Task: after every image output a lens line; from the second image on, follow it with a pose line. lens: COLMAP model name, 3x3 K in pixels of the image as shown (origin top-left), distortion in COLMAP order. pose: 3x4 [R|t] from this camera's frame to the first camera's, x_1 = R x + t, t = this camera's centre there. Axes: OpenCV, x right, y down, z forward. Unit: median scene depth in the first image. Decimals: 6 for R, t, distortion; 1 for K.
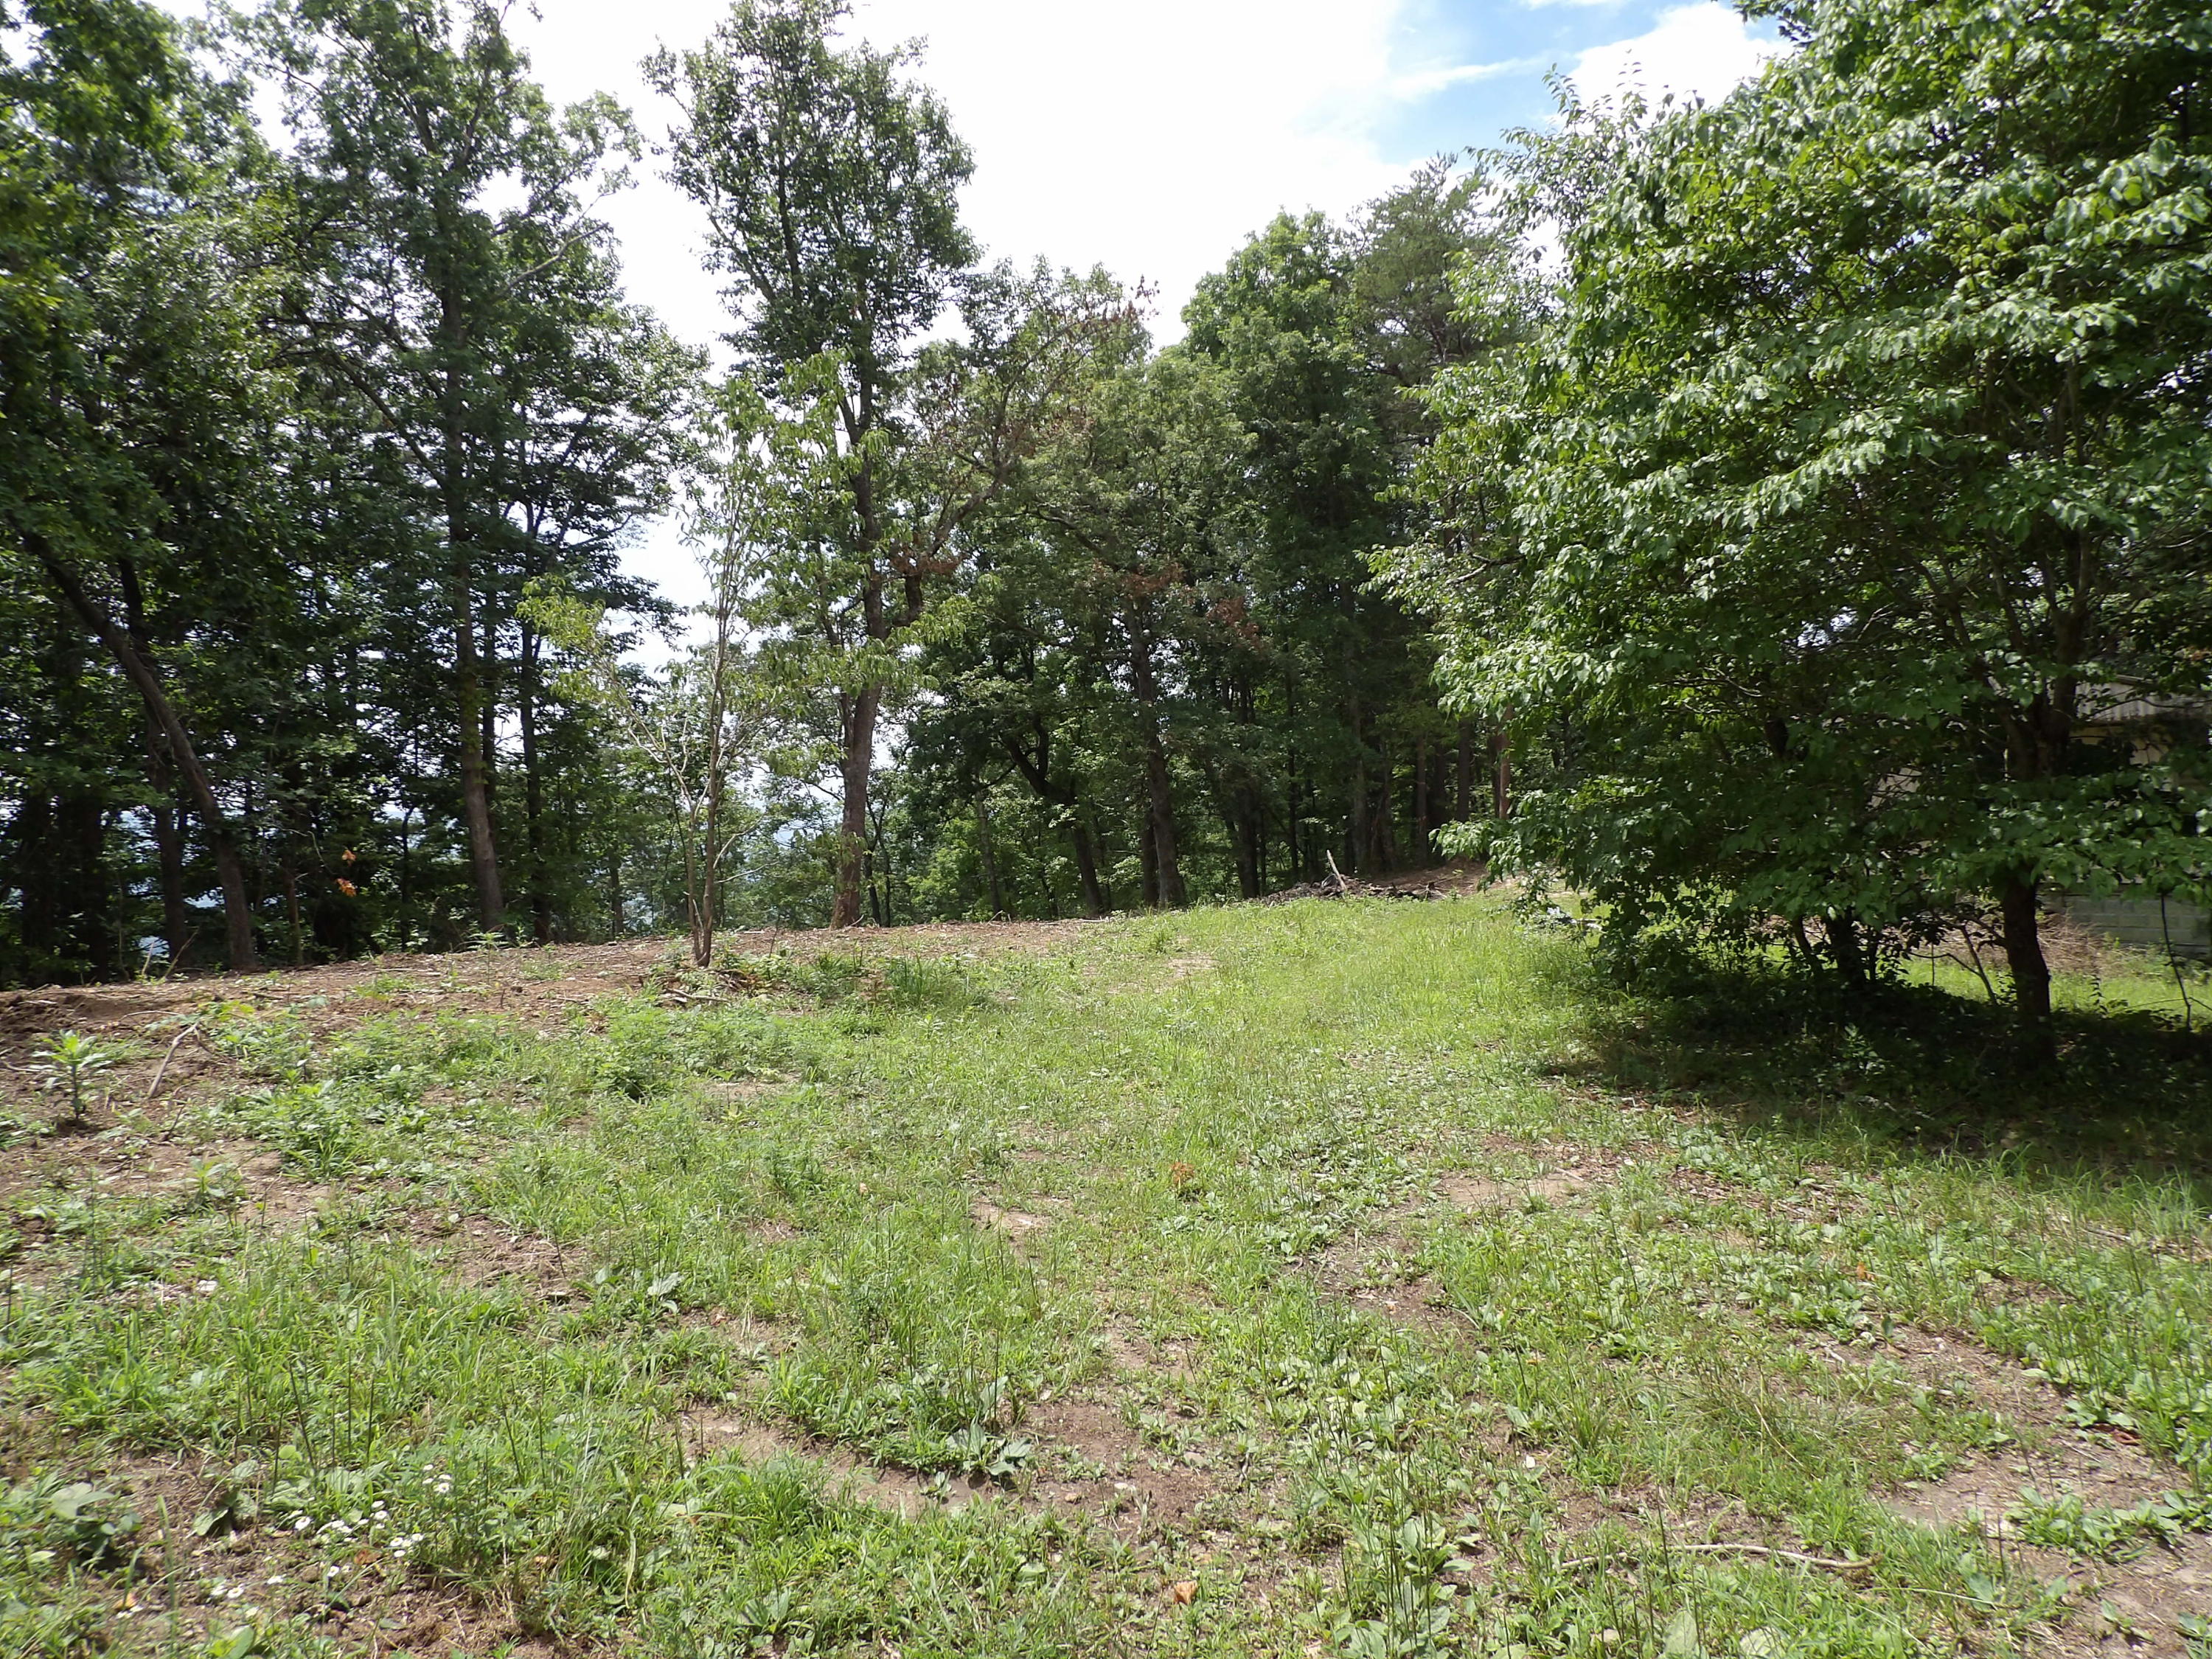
lens RADIAL K [[1544.0, 0, 1106.0], [0, 1544.0, 829.5], [0, 0, 1]] dist [-0.037276, 0.055721]
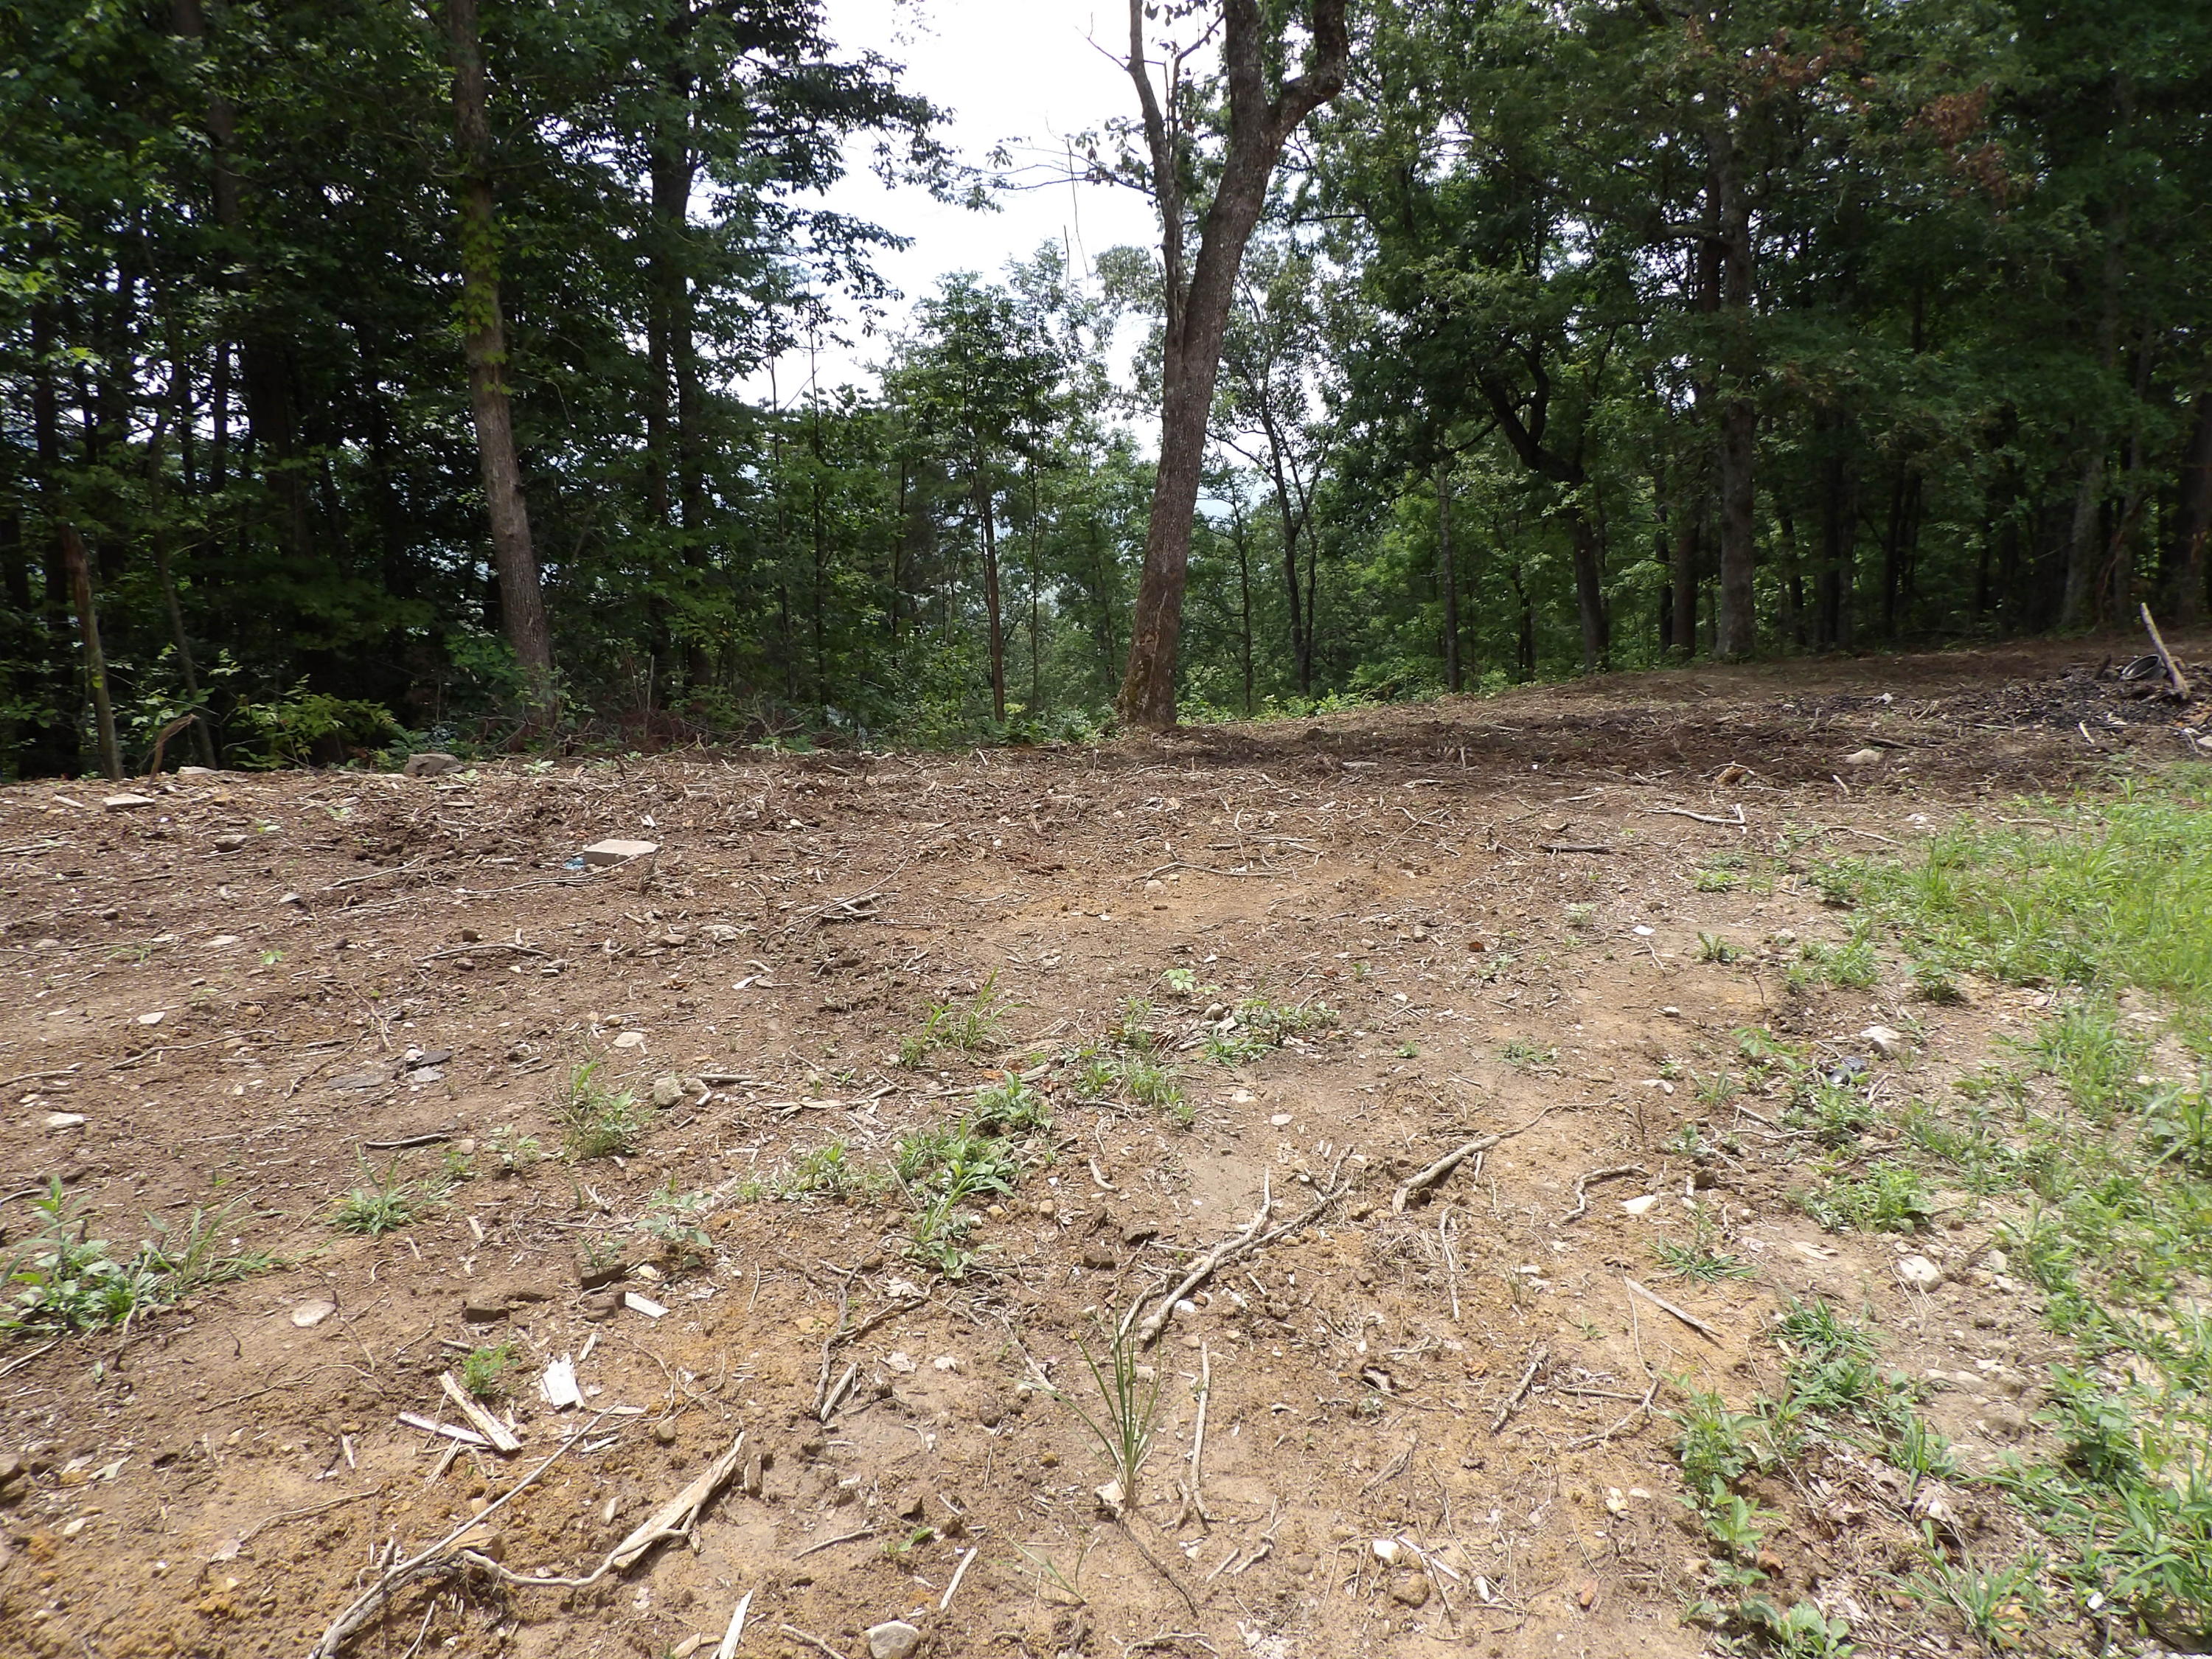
lens RADIAL K [[1544.0, 0, 1106.0], [0, 1544.0, 829.5], [0, 0, 1]] dist [-0.037276, 0.055721]
pose [[0.955961, 0.103821, -0.274518, -0.044660], [-0.044484, 0.975791, 0.214132, -0.007425], [0.290104, -0.192490, 0.937436, 0.656855]]
